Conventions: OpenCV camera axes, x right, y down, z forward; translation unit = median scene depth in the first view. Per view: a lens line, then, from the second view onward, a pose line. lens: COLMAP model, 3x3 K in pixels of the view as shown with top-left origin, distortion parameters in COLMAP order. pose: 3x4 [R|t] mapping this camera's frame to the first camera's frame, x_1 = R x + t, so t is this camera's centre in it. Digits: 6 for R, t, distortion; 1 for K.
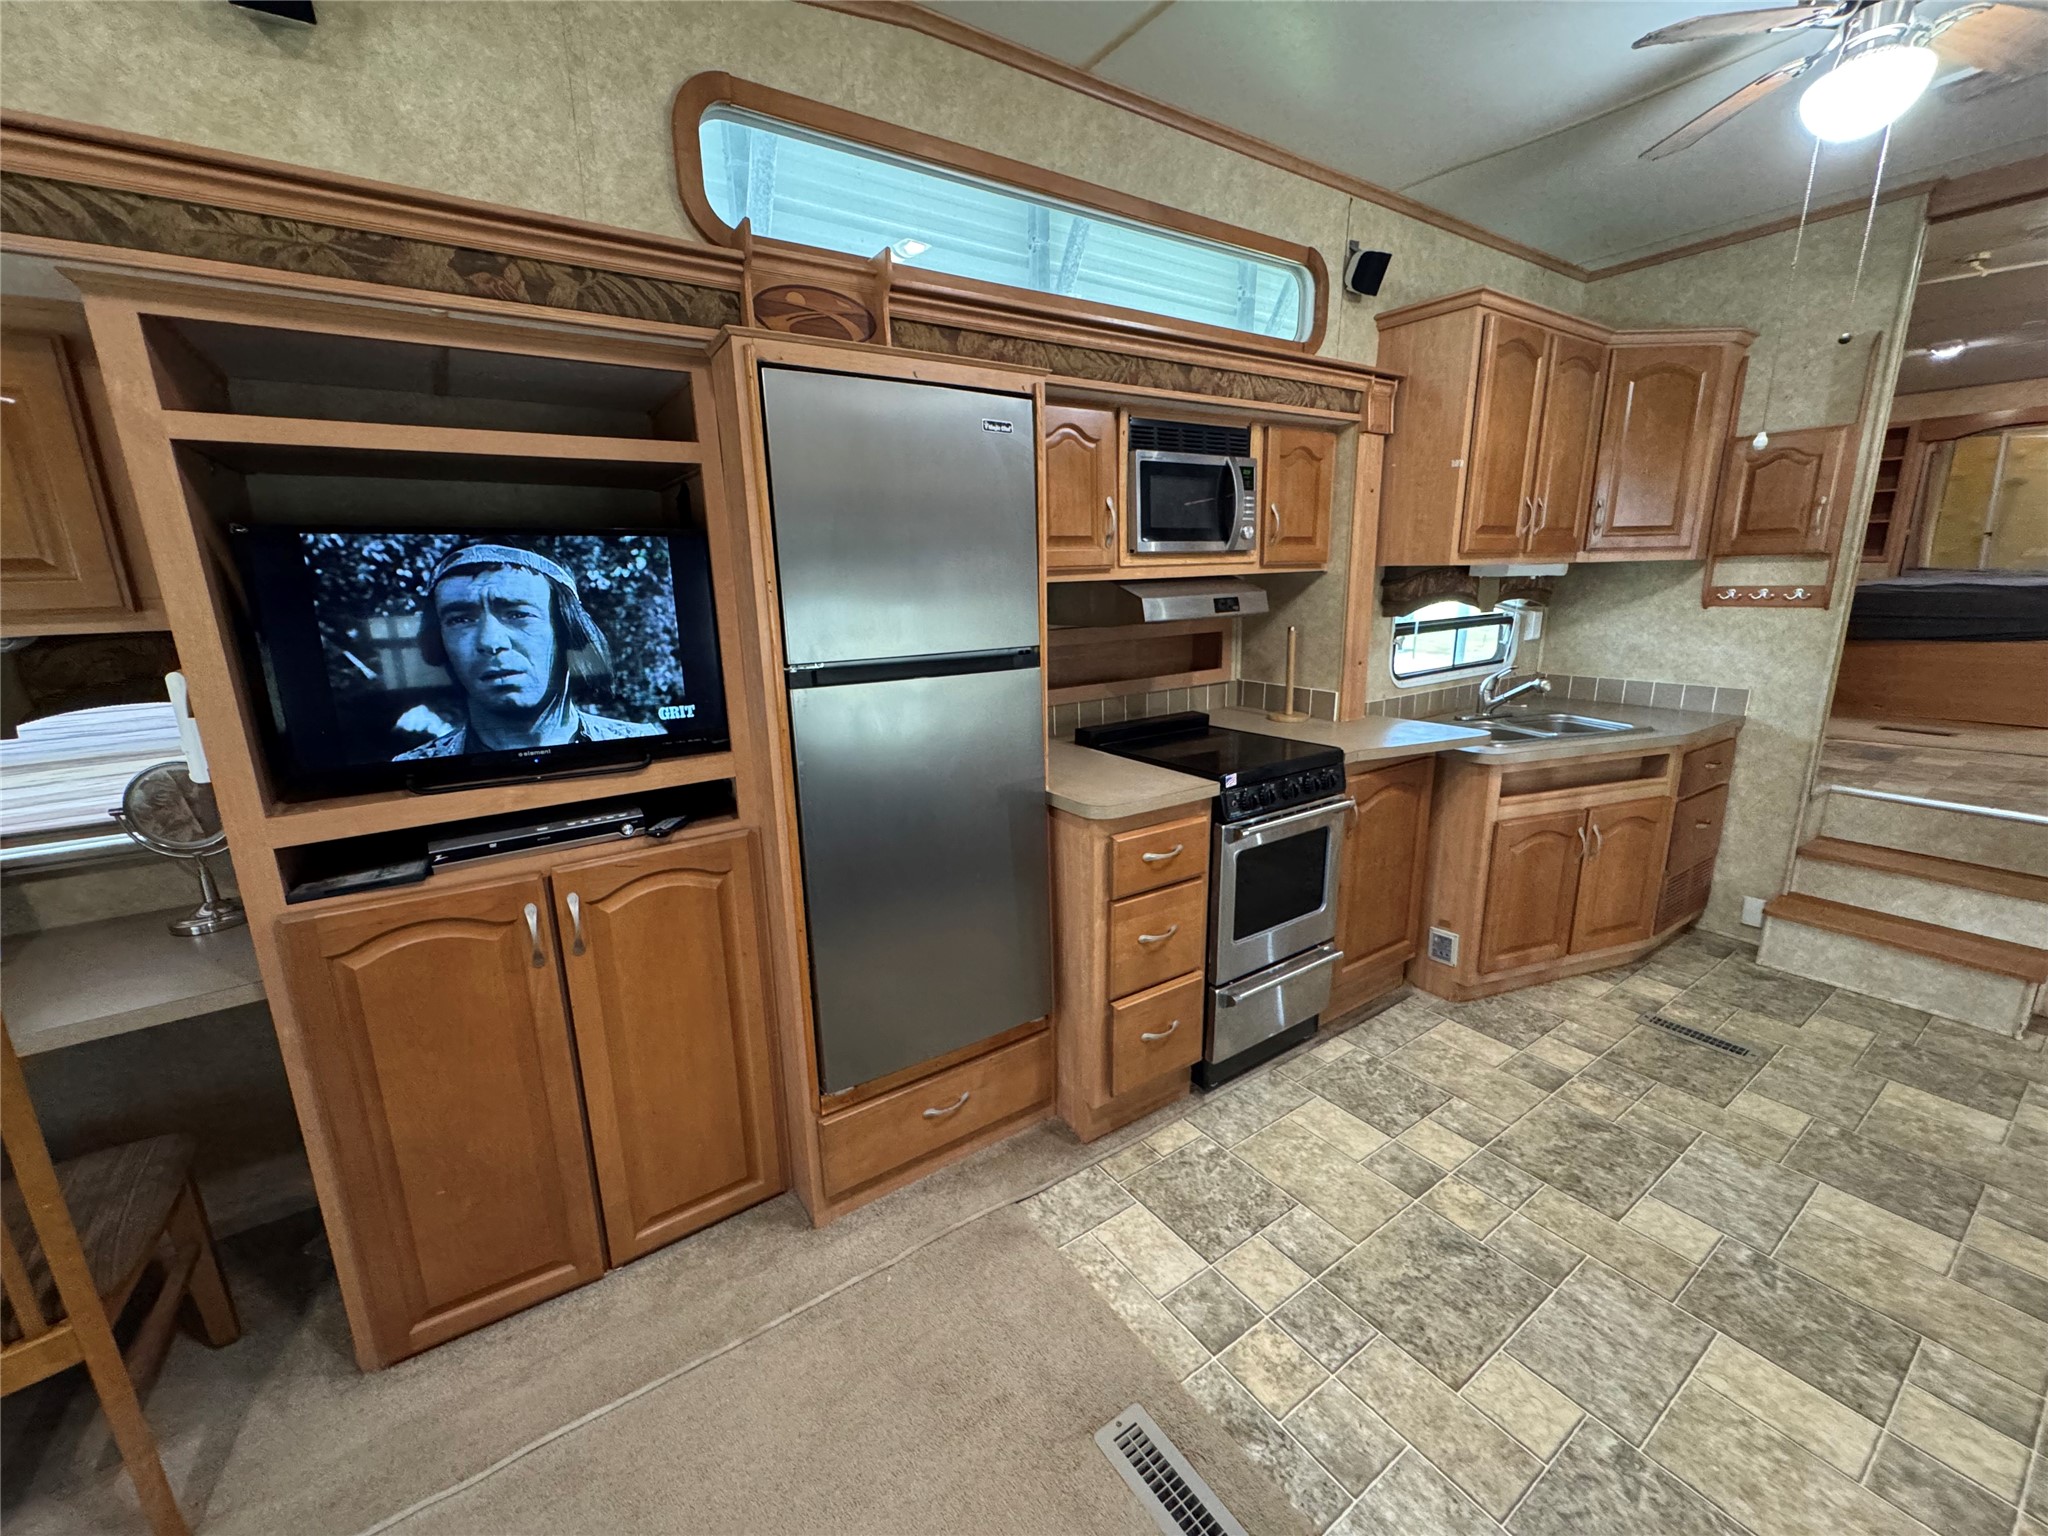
lens RADIAL K [[818.0, 0, 1026.7], [0, 818.0, 767.3], [0, 0, 1]] dist [-0.004158, 0.000707]
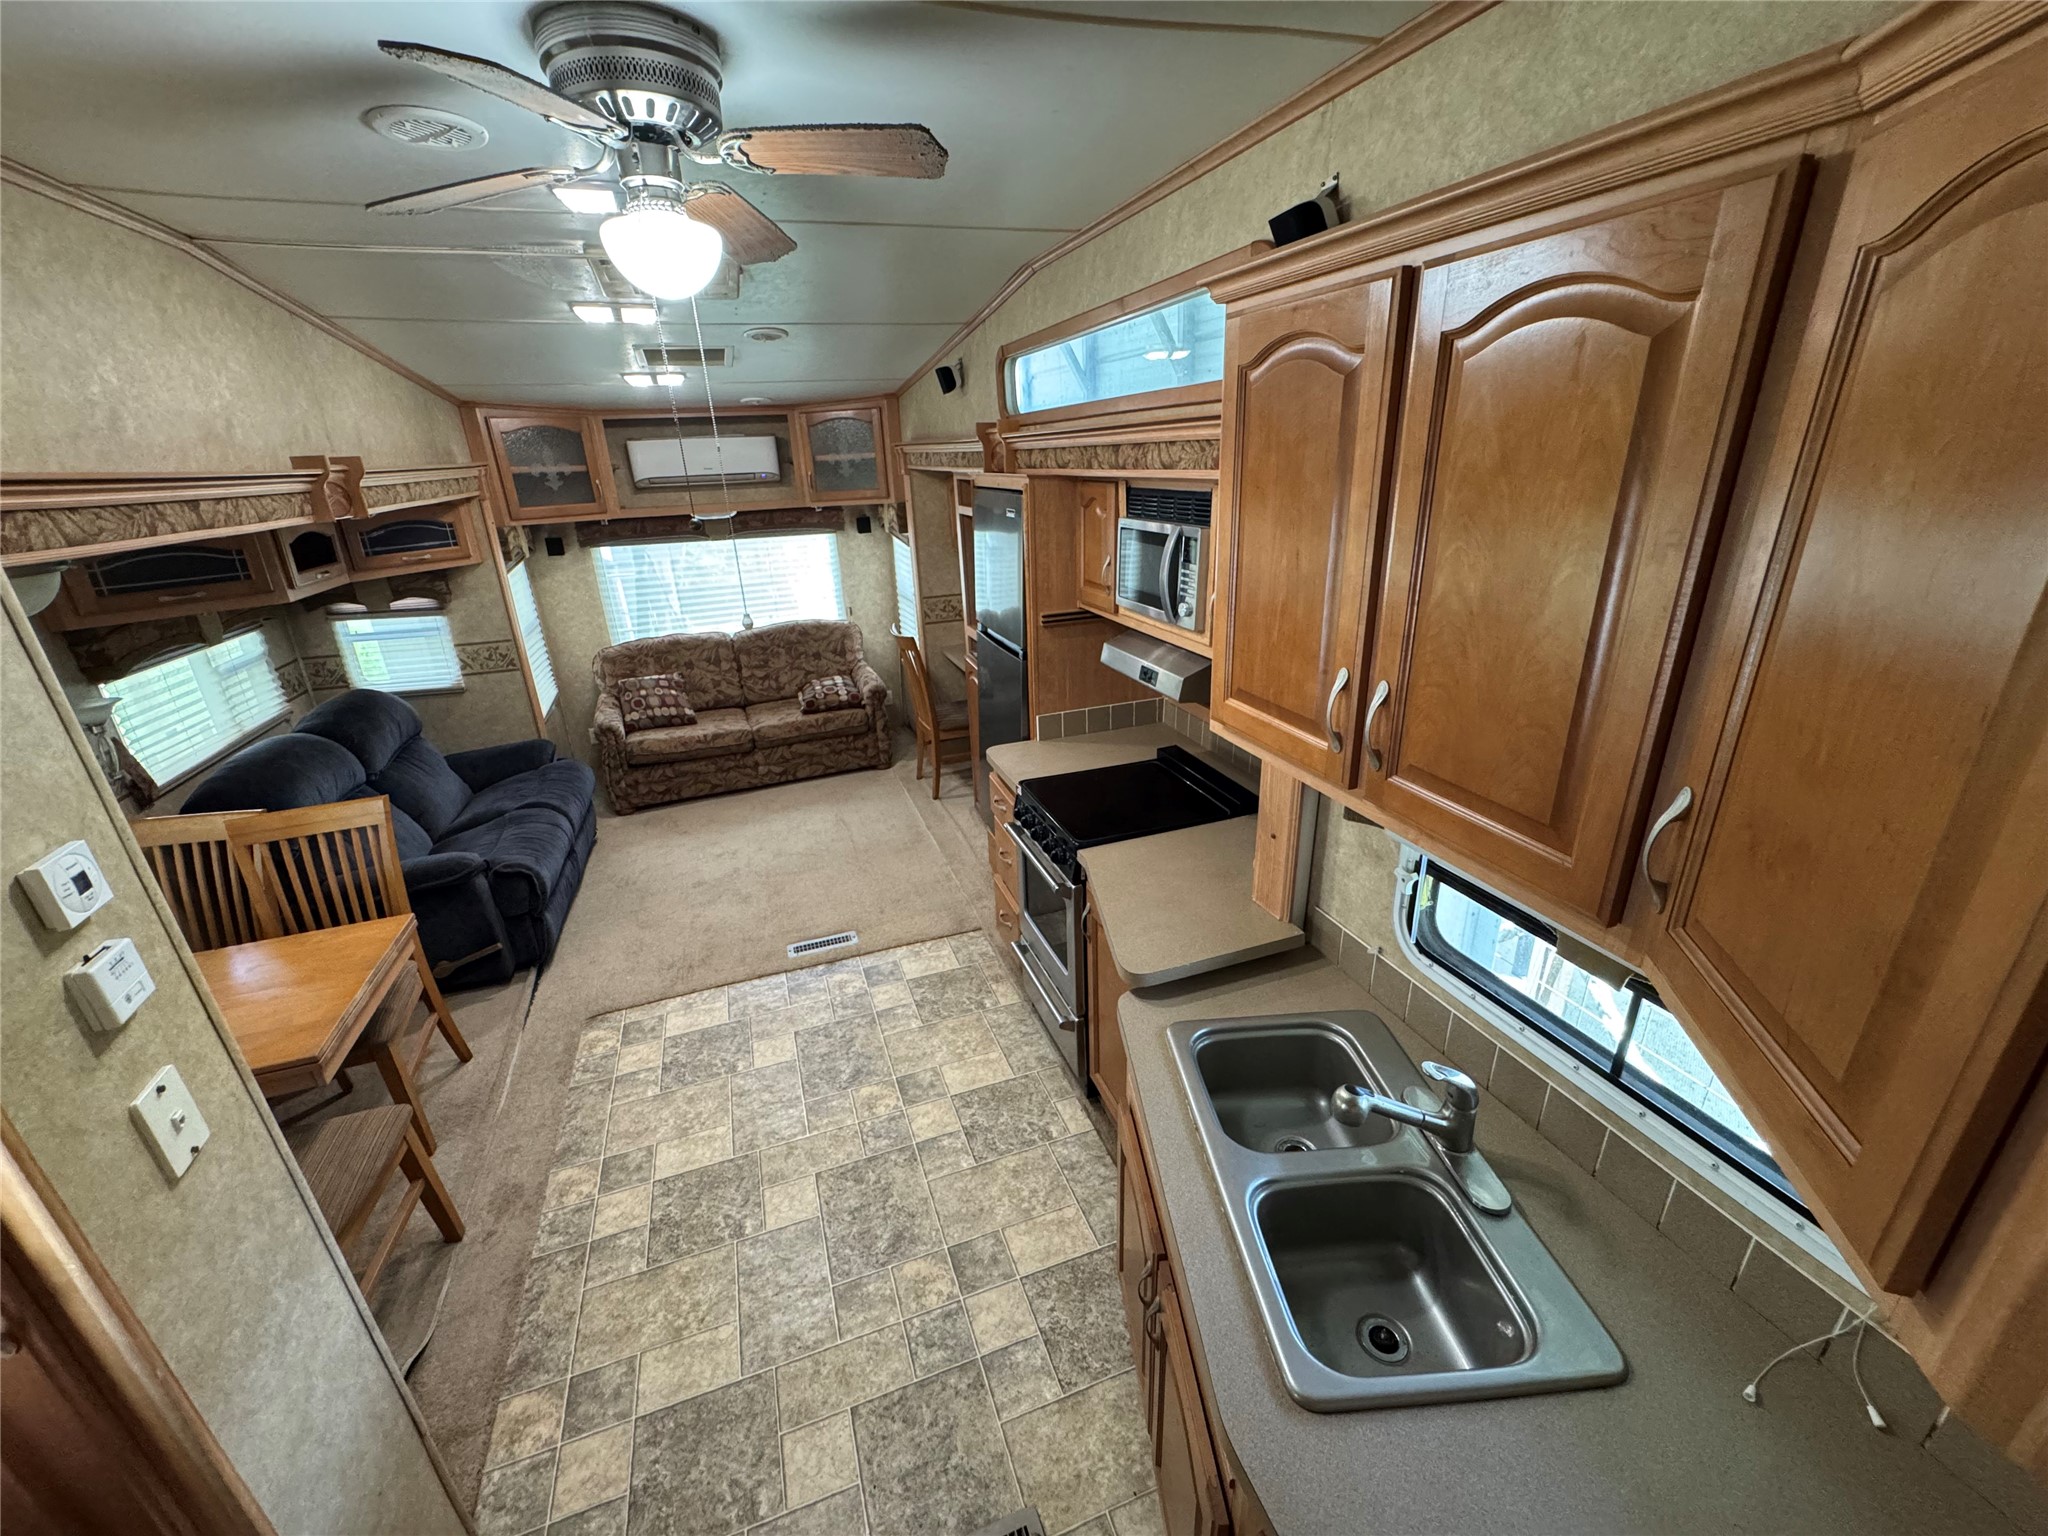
lens RADIAL K [[818.0, 0, 1020.2], [0, 818.0, 766.0], [0, 0, 1]] dist [-0.004158, 0.000707]
pose [[-0.254624, 0.383095, -0.887922, 1.484778], [-0.181882, 0.882827, 0.433054, -0.618855], [0.949782, 0.271763, -0.155110, 1.277487]]
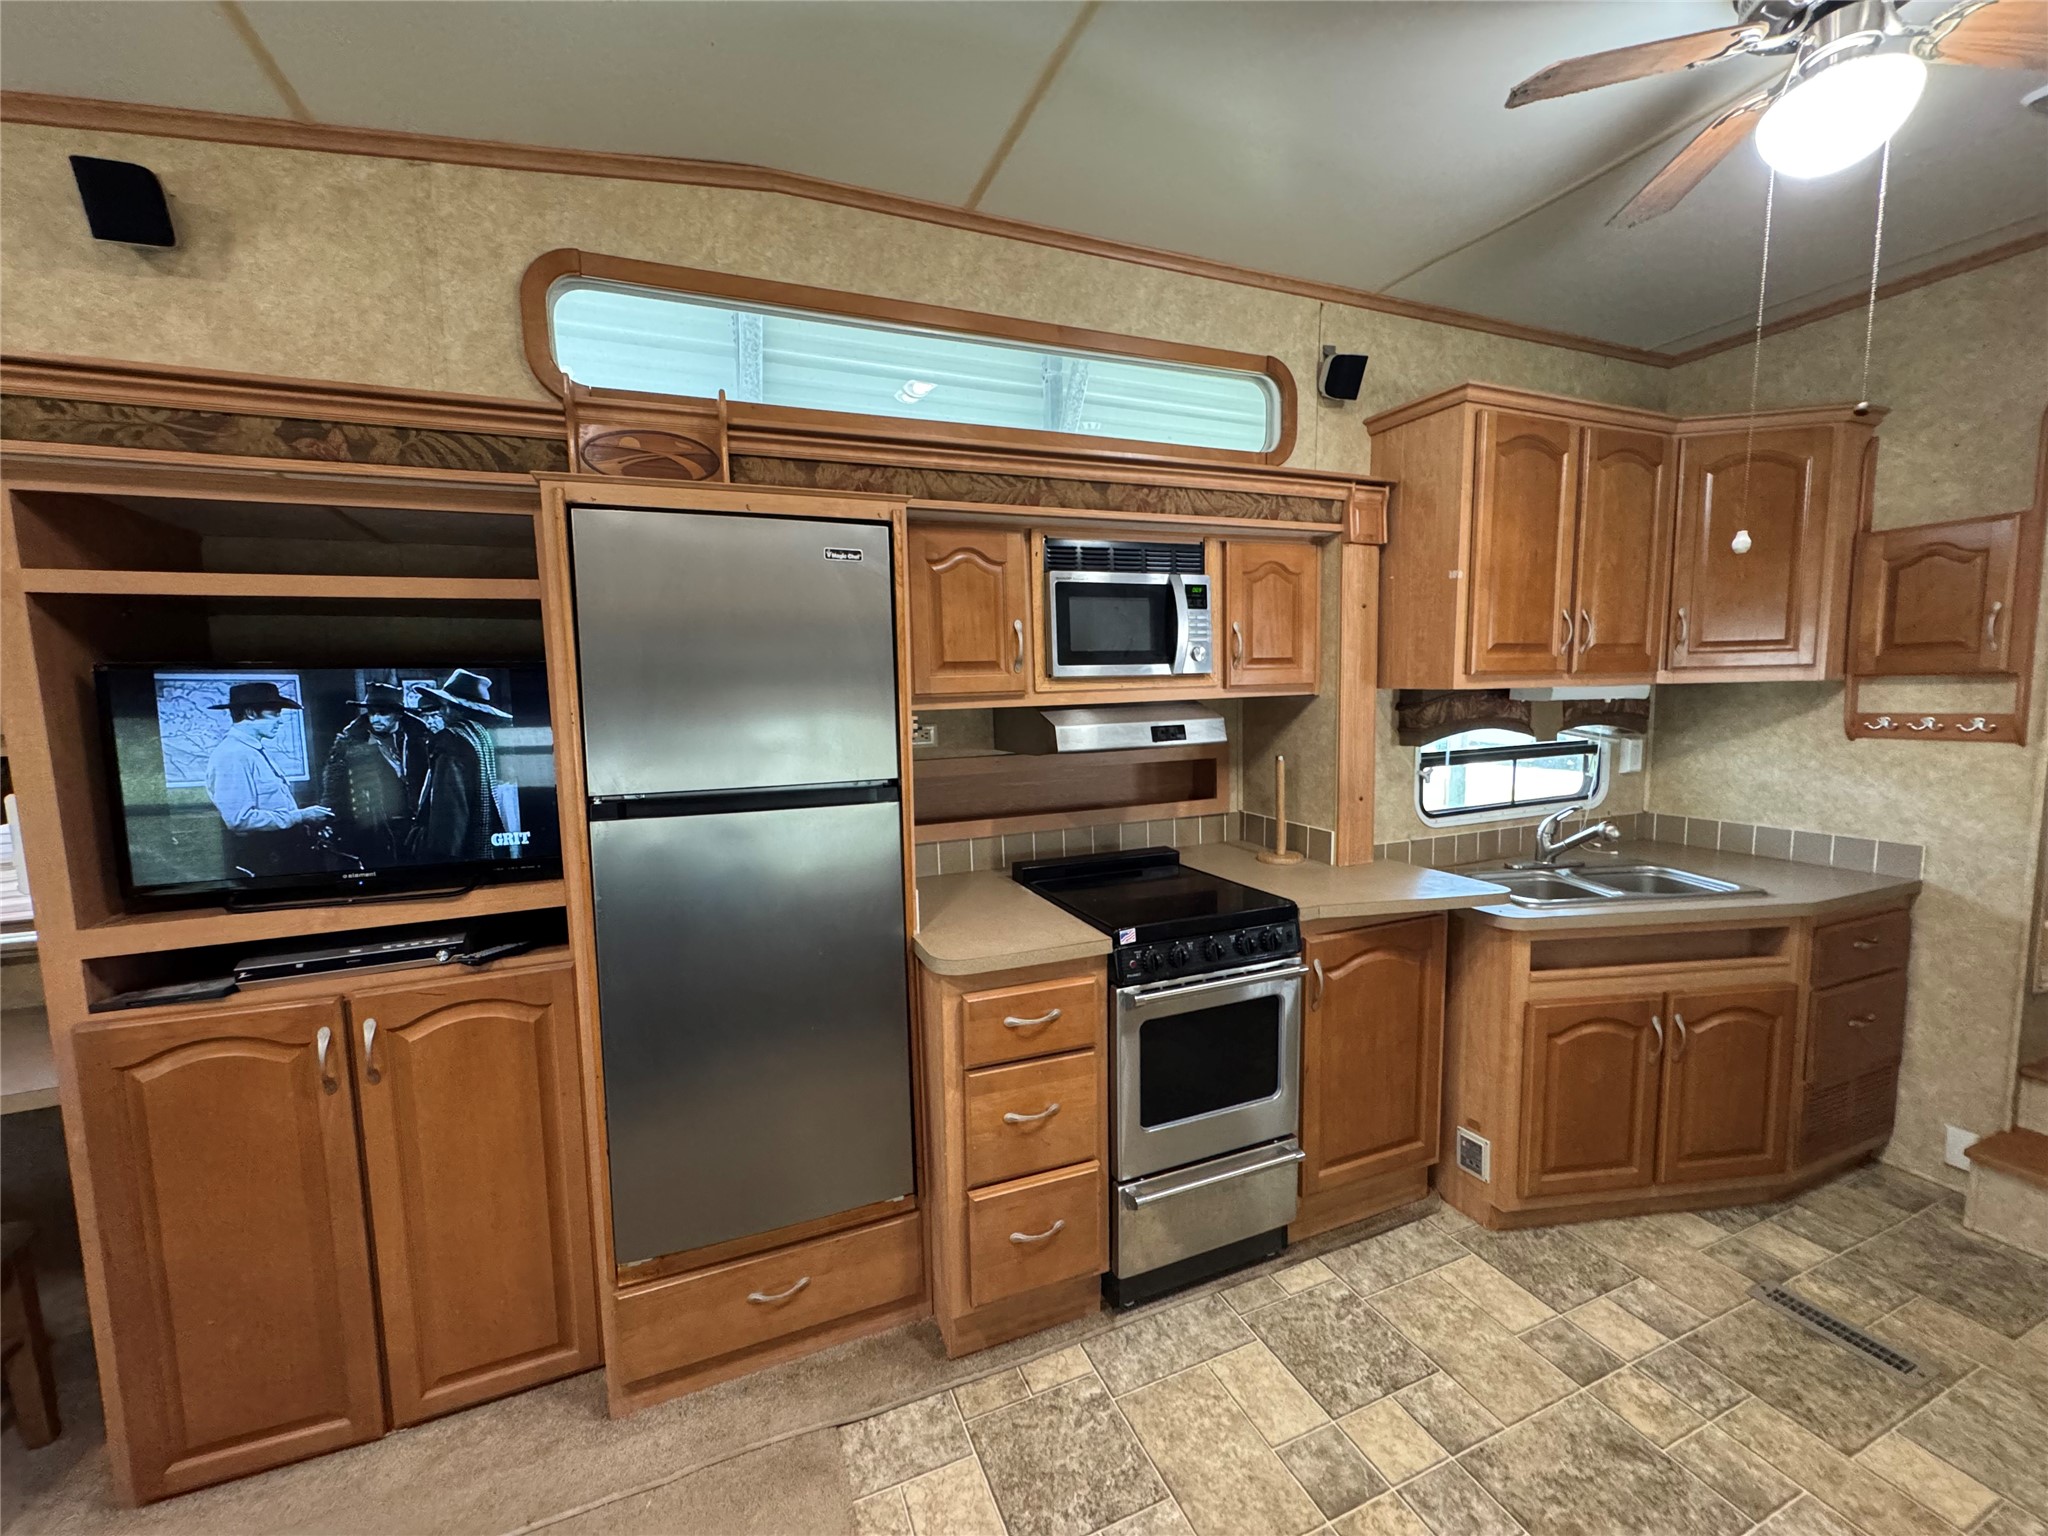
lens RADIAL K [[818.0, 0, 1027.9], [0, 818.0, 768.4], [0, 0, 1]] dist [-0.004158, 0.000707]
pose [[0.978820, 0.021342, -0.203608, 0.341869], [-0.047452, 0.991118, -0.124231, -0.050812], [0.199149, 0.131261, 0.971139, 0.124381]]
